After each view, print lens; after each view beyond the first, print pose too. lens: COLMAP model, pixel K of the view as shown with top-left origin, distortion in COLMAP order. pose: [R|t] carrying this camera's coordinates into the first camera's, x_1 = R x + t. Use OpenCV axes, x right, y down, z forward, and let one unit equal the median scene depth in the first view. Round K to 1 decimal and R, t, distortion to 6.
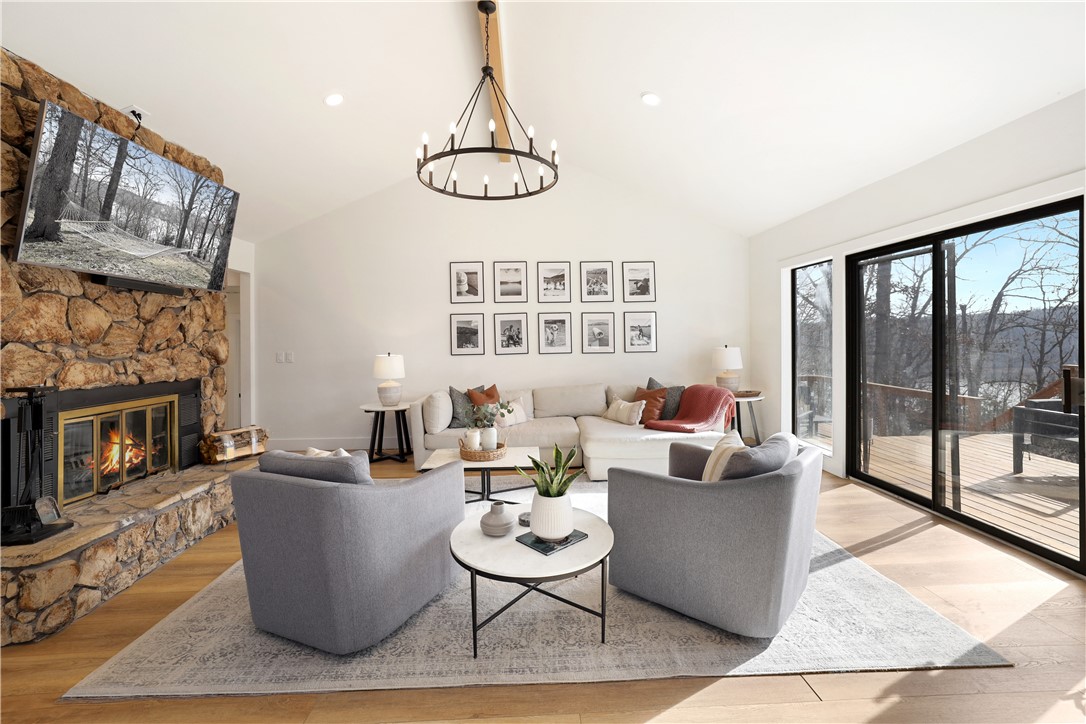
lens RADIAL K [[466.4, 0, 530.9], [0, 466.4, 337.0], [0, 0, 1]] dist [-0.018967, 0.002378]
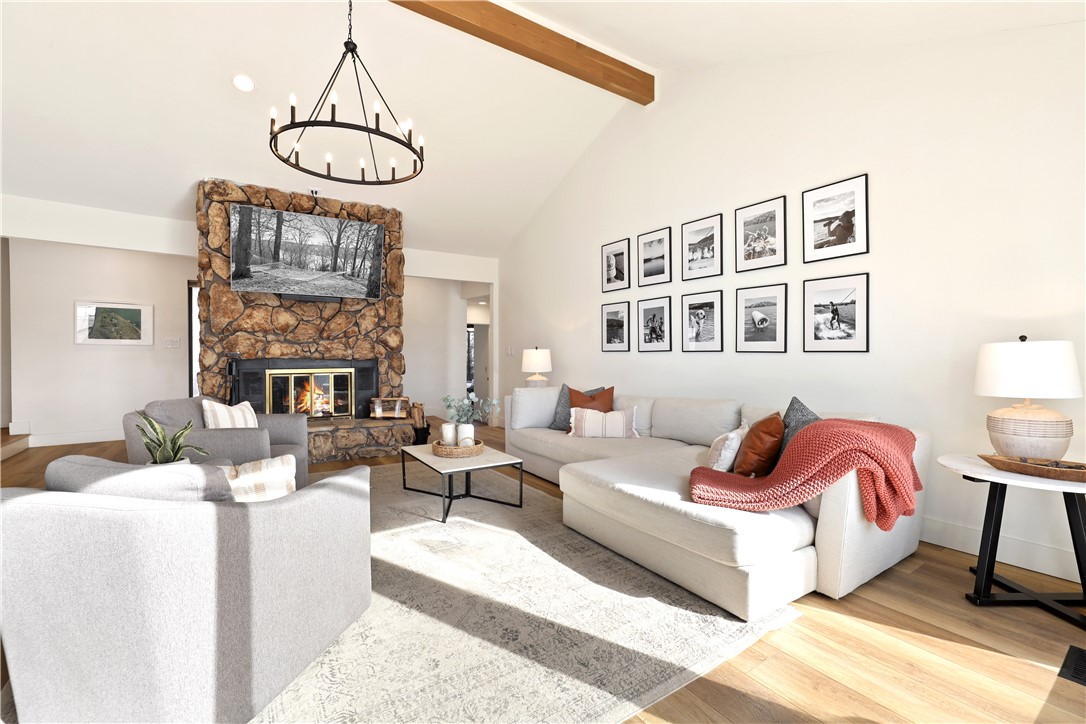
lens RADIAL K [[466.4, 0, 538.7], [0, 466.4, 358.5], [0, 0, 1]] dist [-0.018967, 0.002378]
pose [[0.522832, 0.029564, -0.851923, 0.826055], [-0.004320, 0.999477, 0.032034, 0.038994], [0.852425, -0.013068, 0.522686, 0.695843]]
